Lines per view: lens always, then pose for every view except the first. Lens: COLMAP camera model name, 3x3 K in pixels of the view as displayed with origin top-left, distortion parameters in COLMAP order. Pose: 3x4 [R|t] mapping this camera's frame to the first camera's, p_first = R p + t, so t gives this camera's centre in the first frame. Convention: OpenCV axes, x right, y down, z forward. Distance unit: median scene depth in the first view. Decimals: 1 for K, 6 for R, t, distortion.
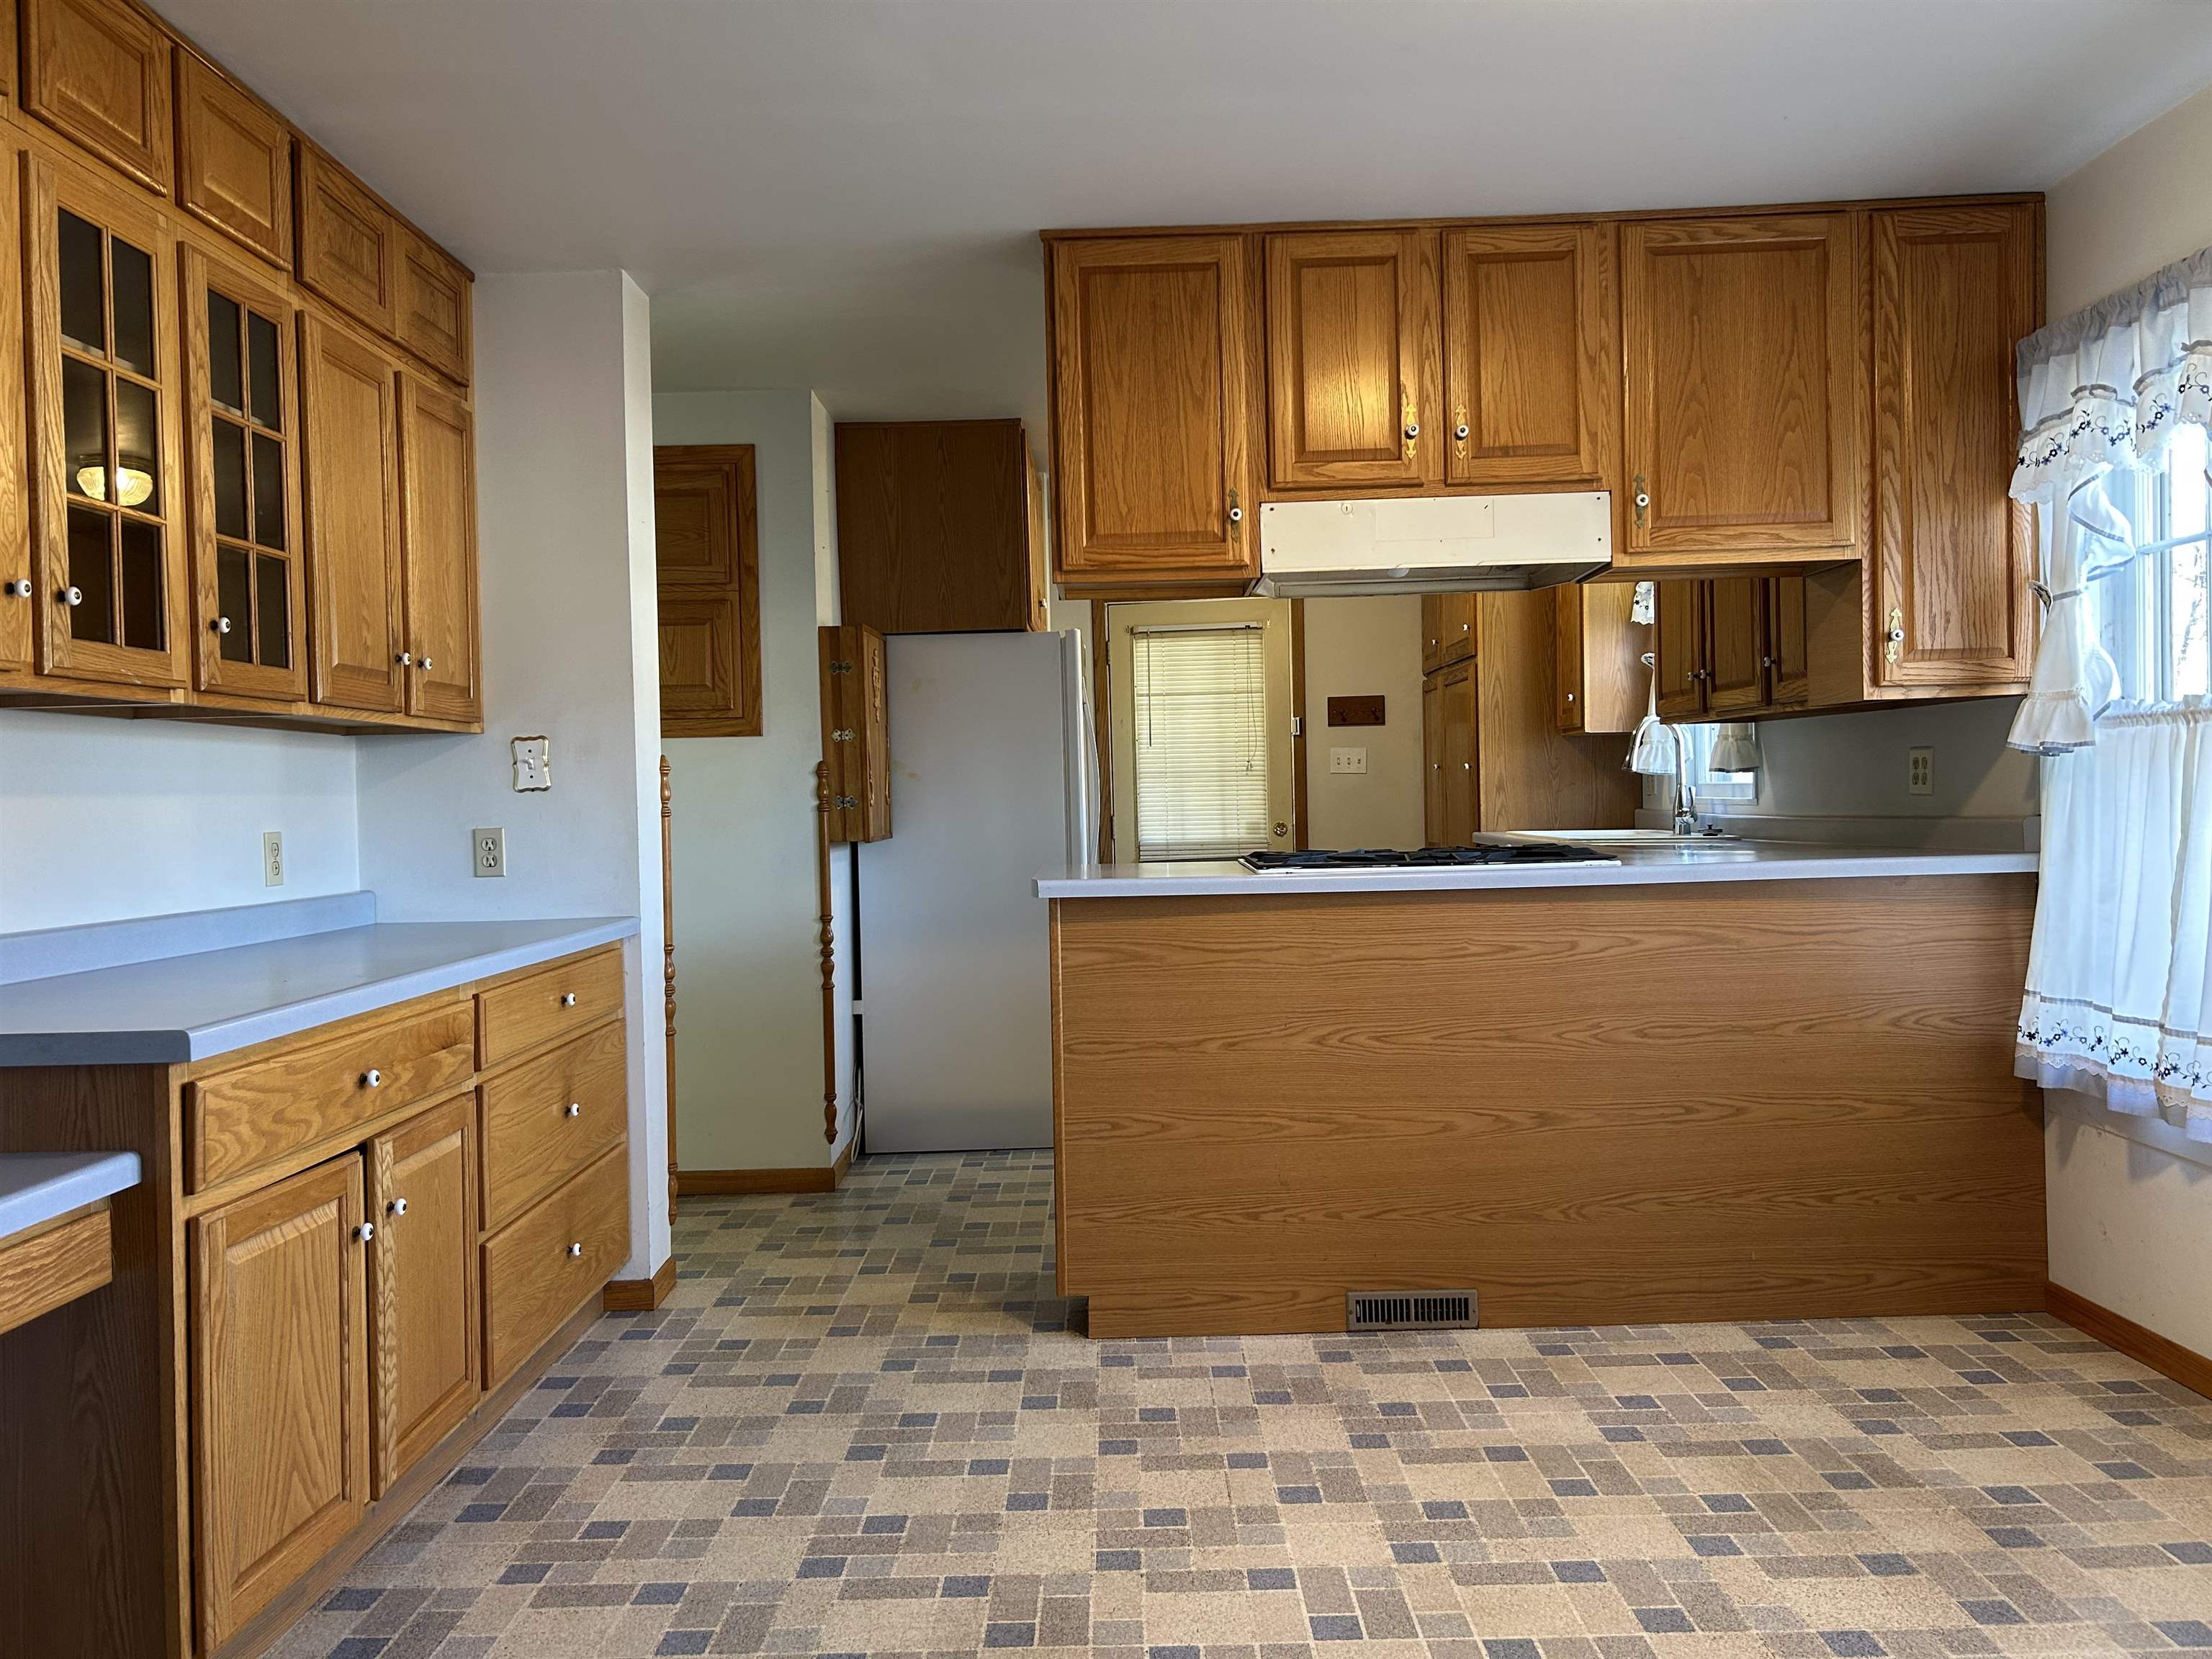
lens RADIAL K [[1658.6, 0, 1103.5], [0, 1658.6, 819.2], [0, 0, 1]] dist [0.057617, -0.078591]
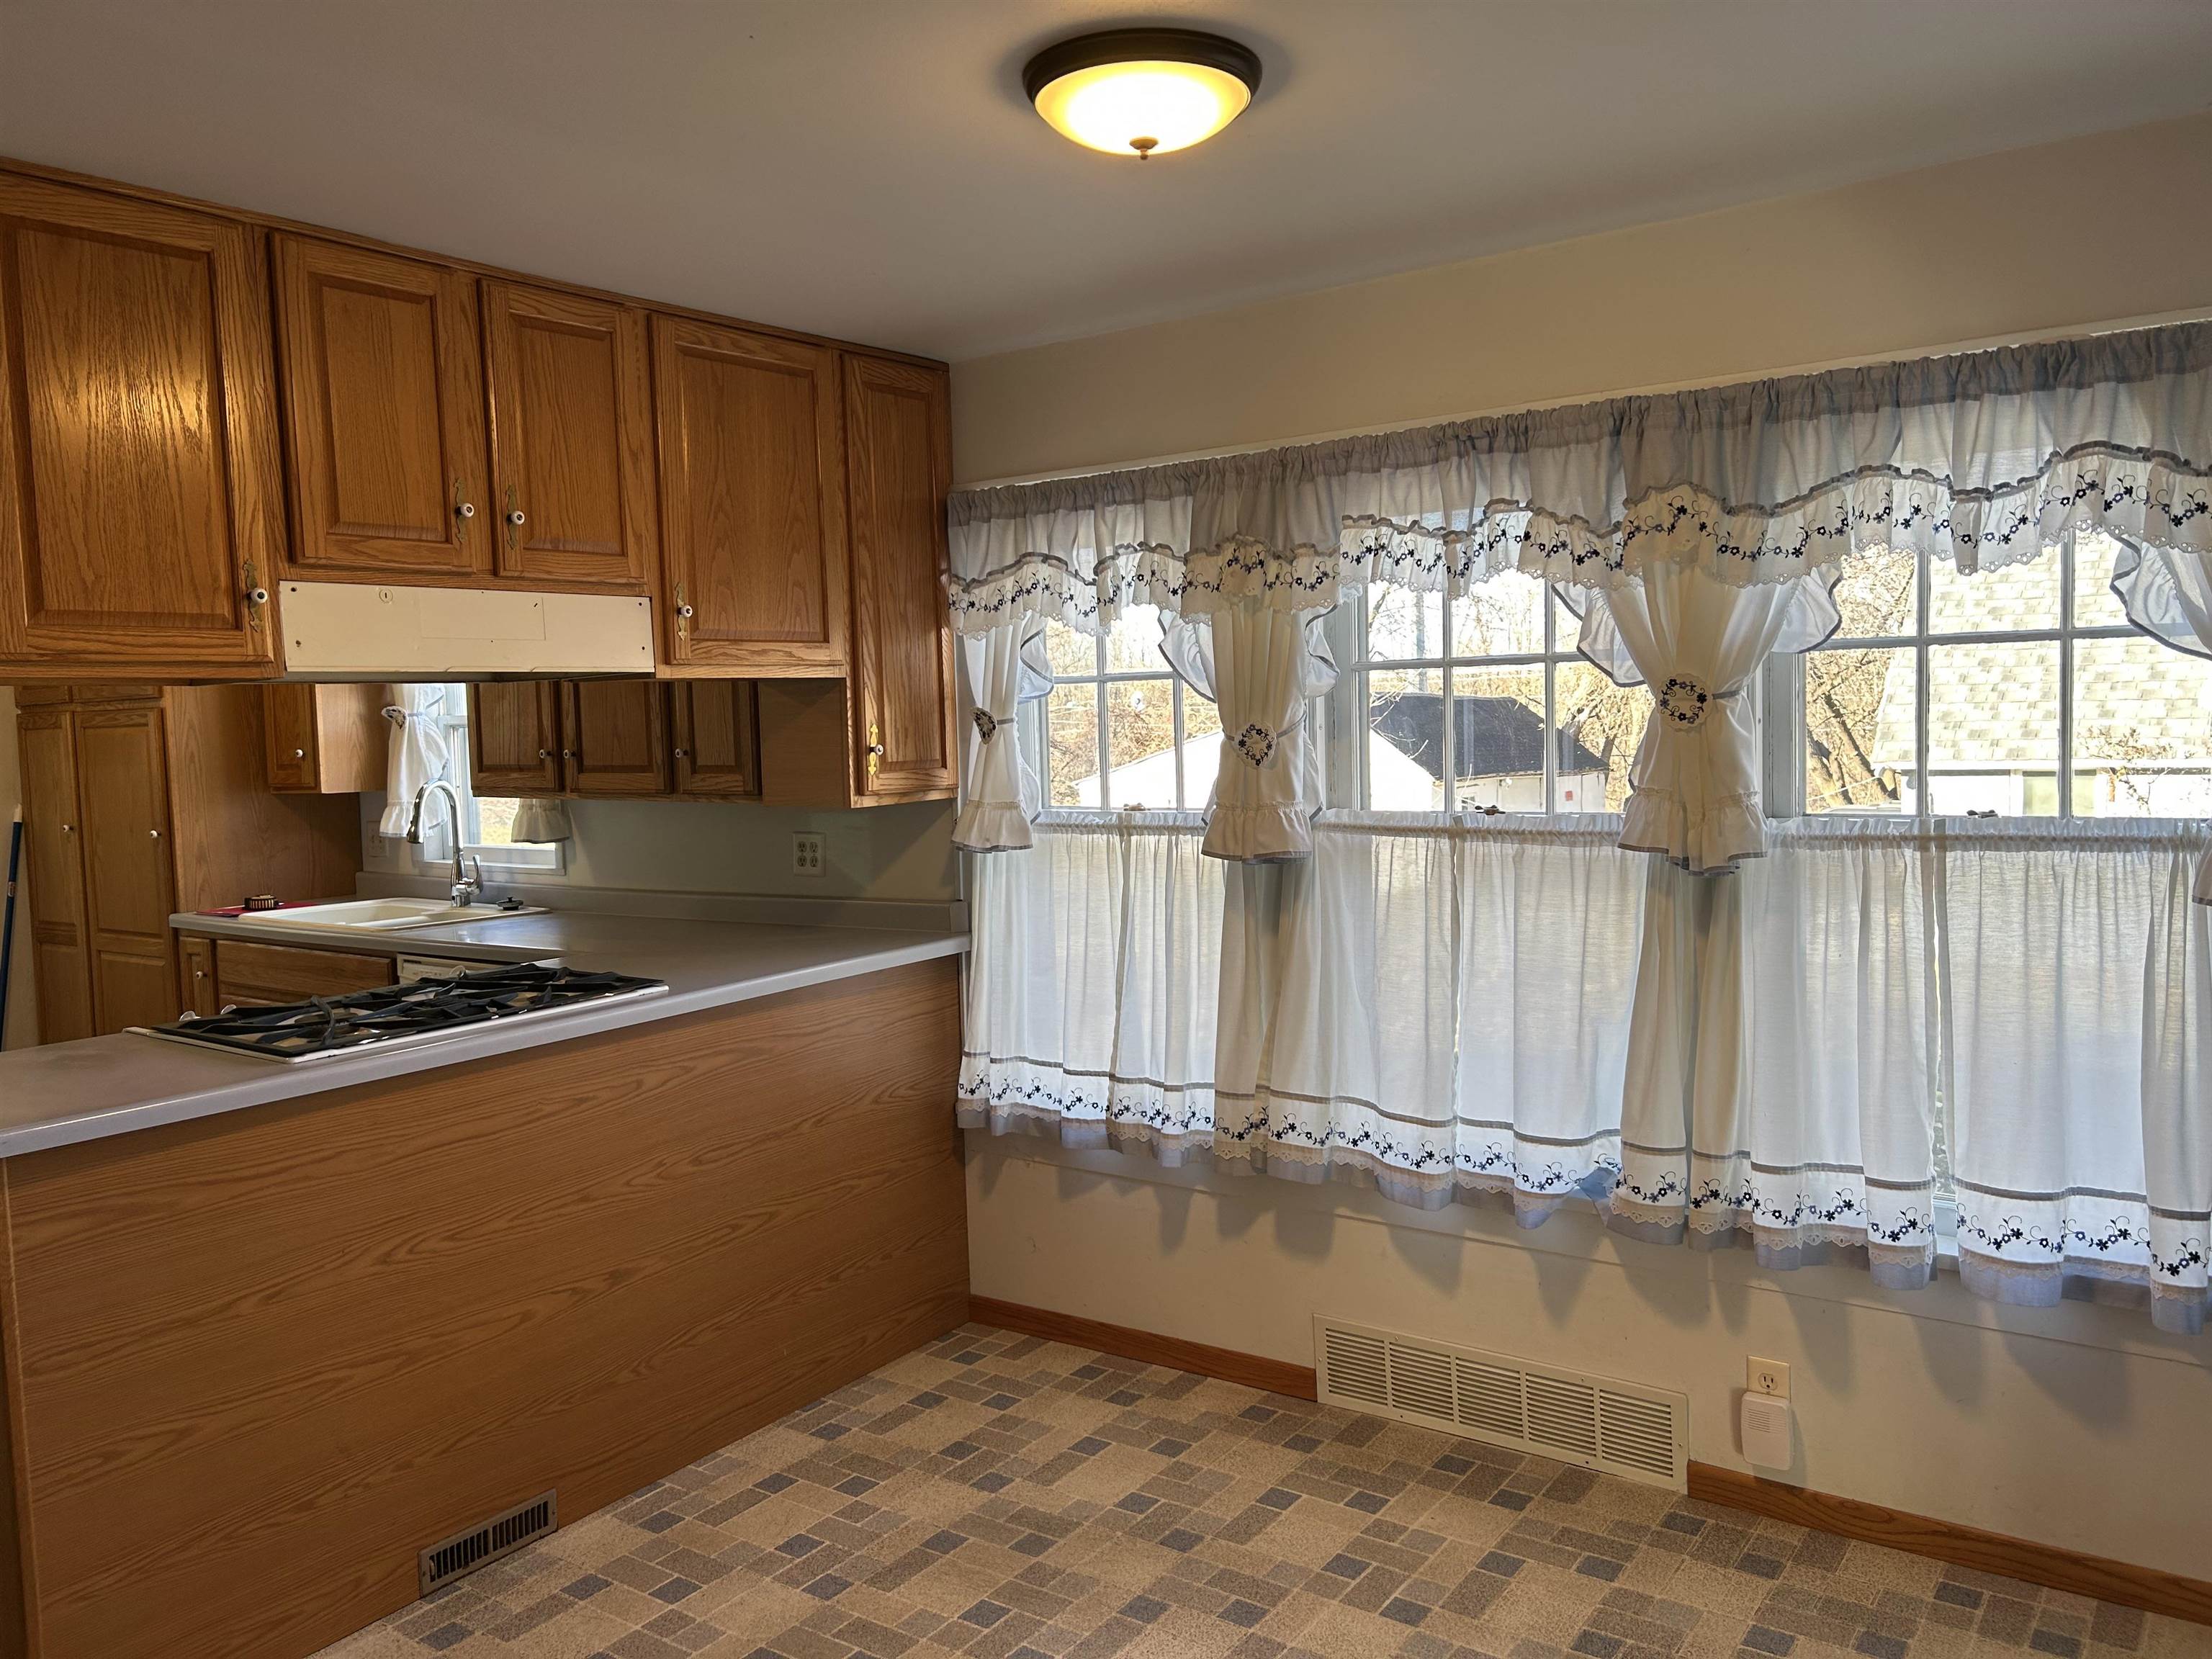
lens RADIAL K [[1658.6, 0, 1146.4], [0, 1658.6, 812.3], [0, 0, 1]] dist [0.057617, -0.078591]
pose [[0.565900, -0.042754, 0.823364, -0.319885], [0.027157, 0.999079, 0.033213, -0.099489], [-0.824026, 0.003565, 0.566540, 0.238651]]
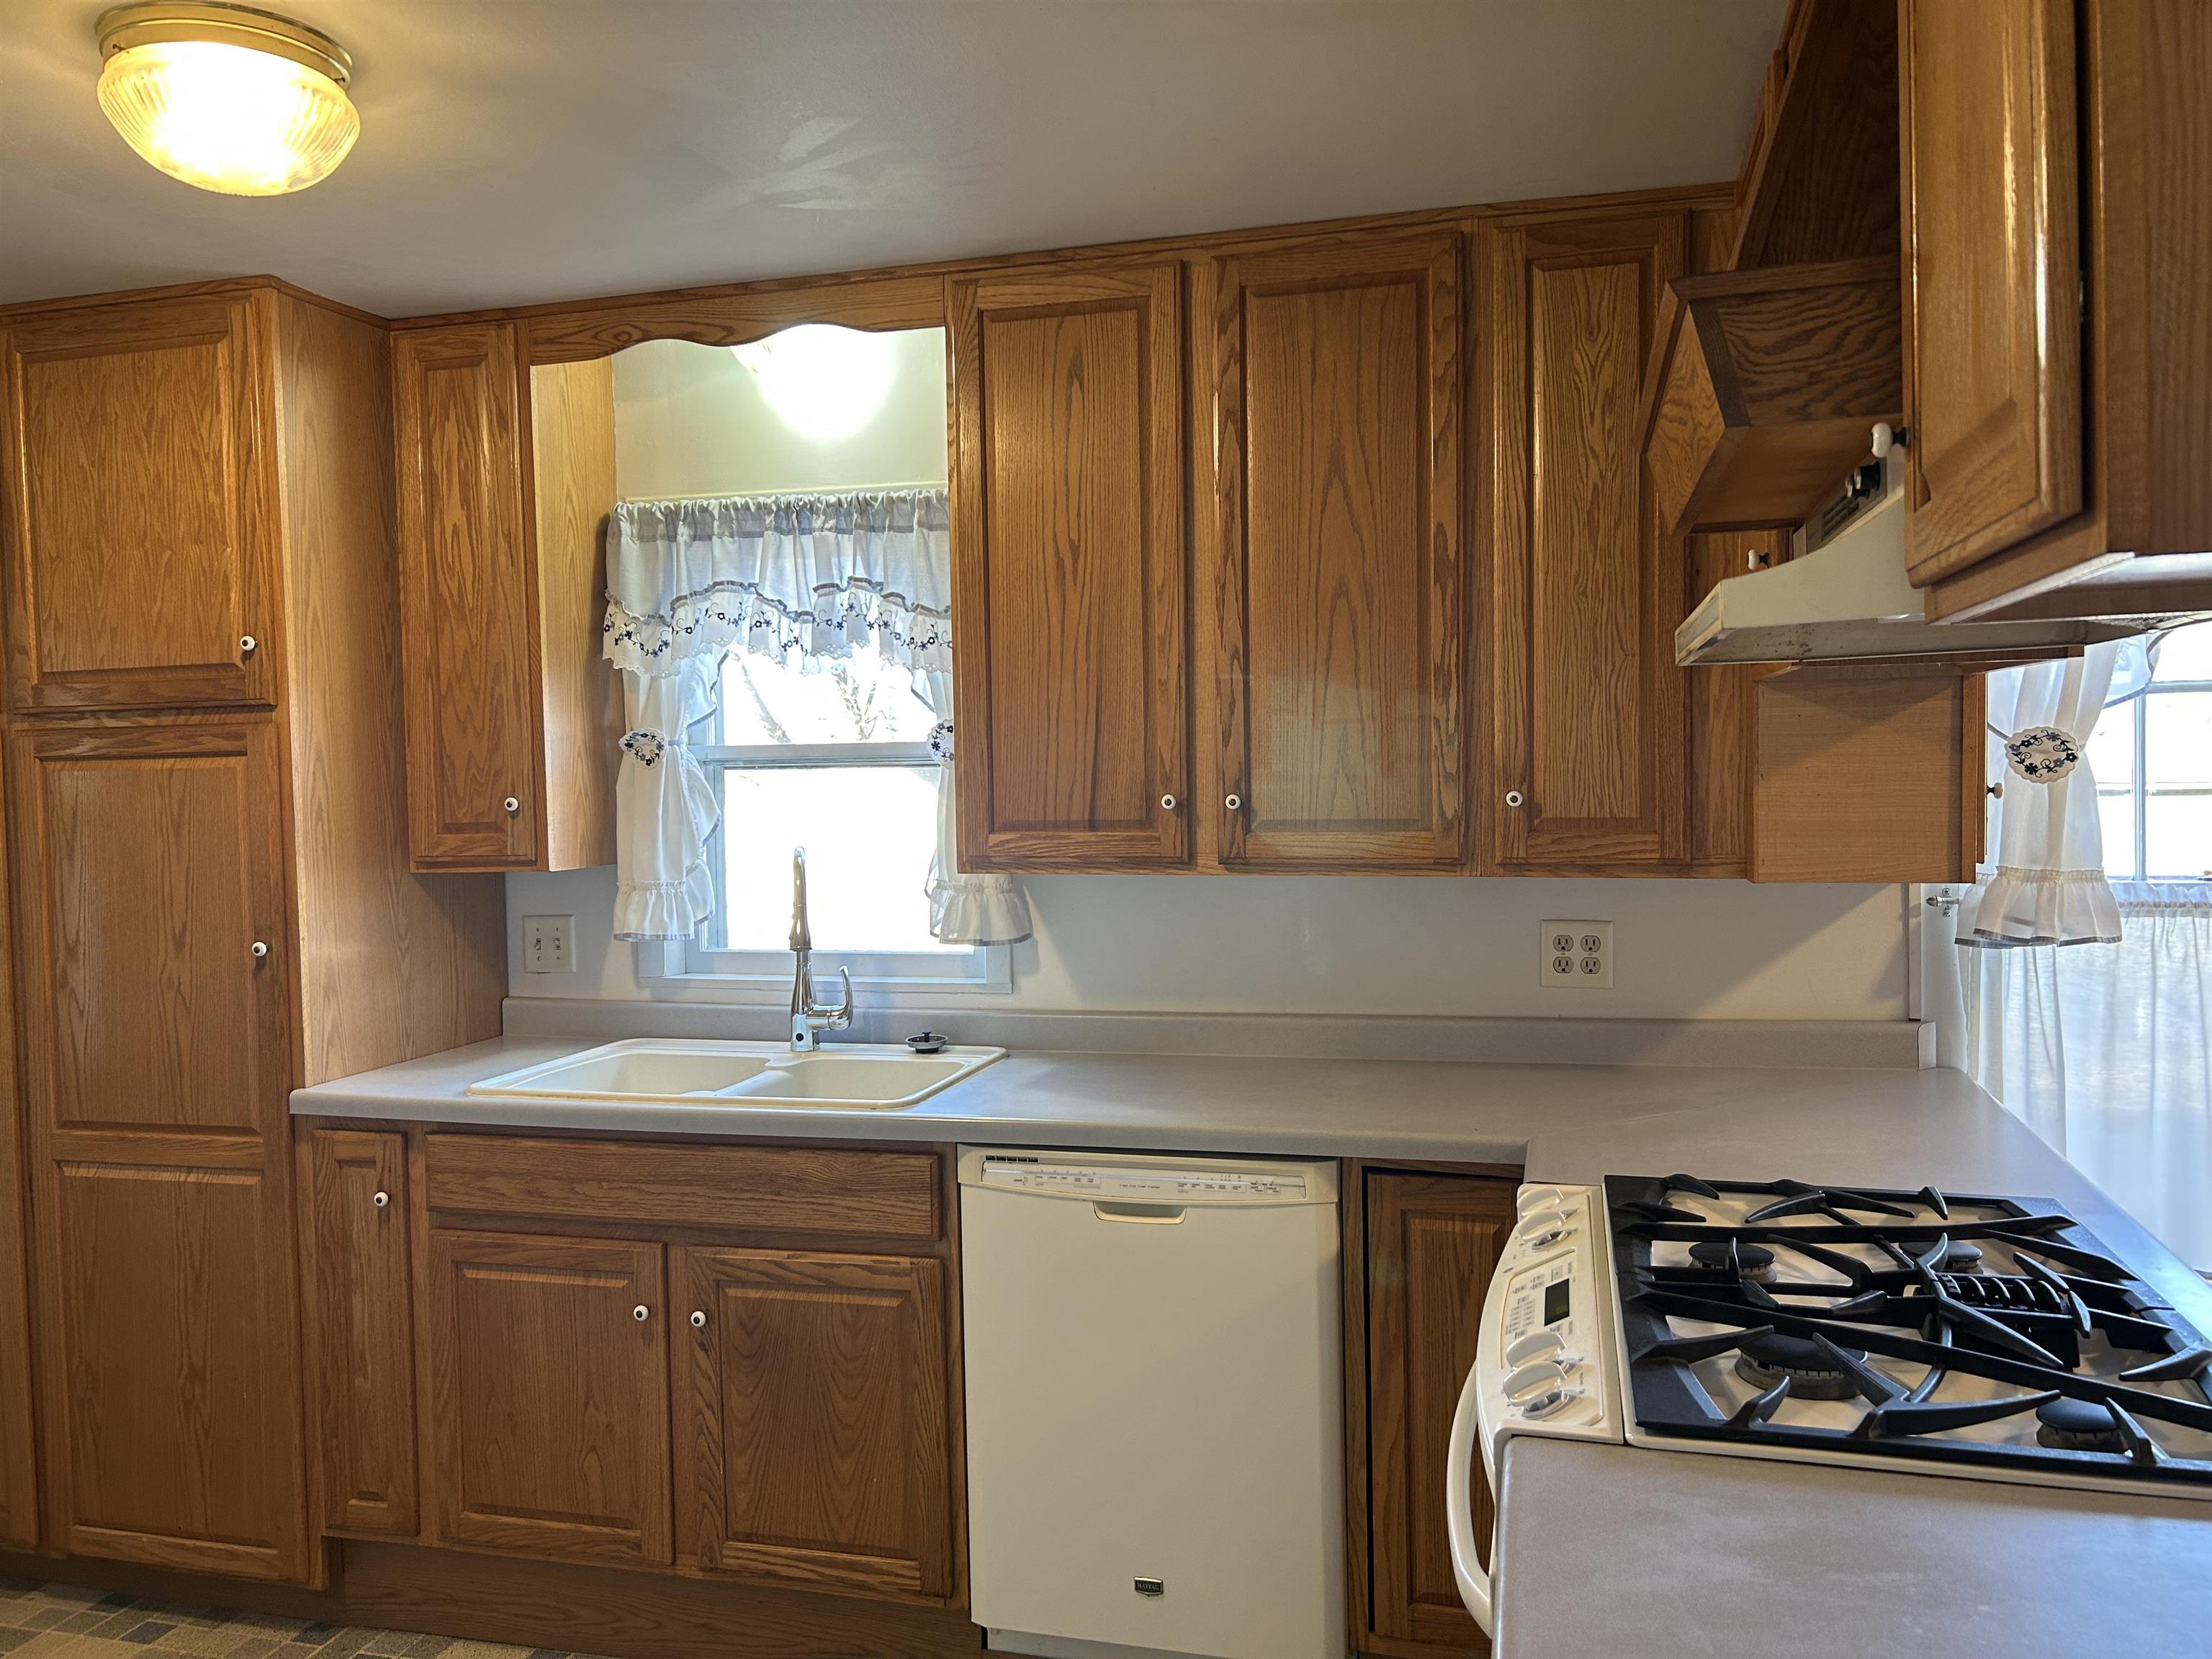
lens RADIAL K [[1658.6, 0, 1106.5], [0, 1658.6, 825.9], [0, 0, 1]] dist [0.057617, -0.078591]
pose [[0.267636, -0.021165, 0.963288, -0.279867], [0.029921, 0.999459, 0.013647, -0.113944], [-0.963055, 0.025171, 0.268125, 1.159048]]
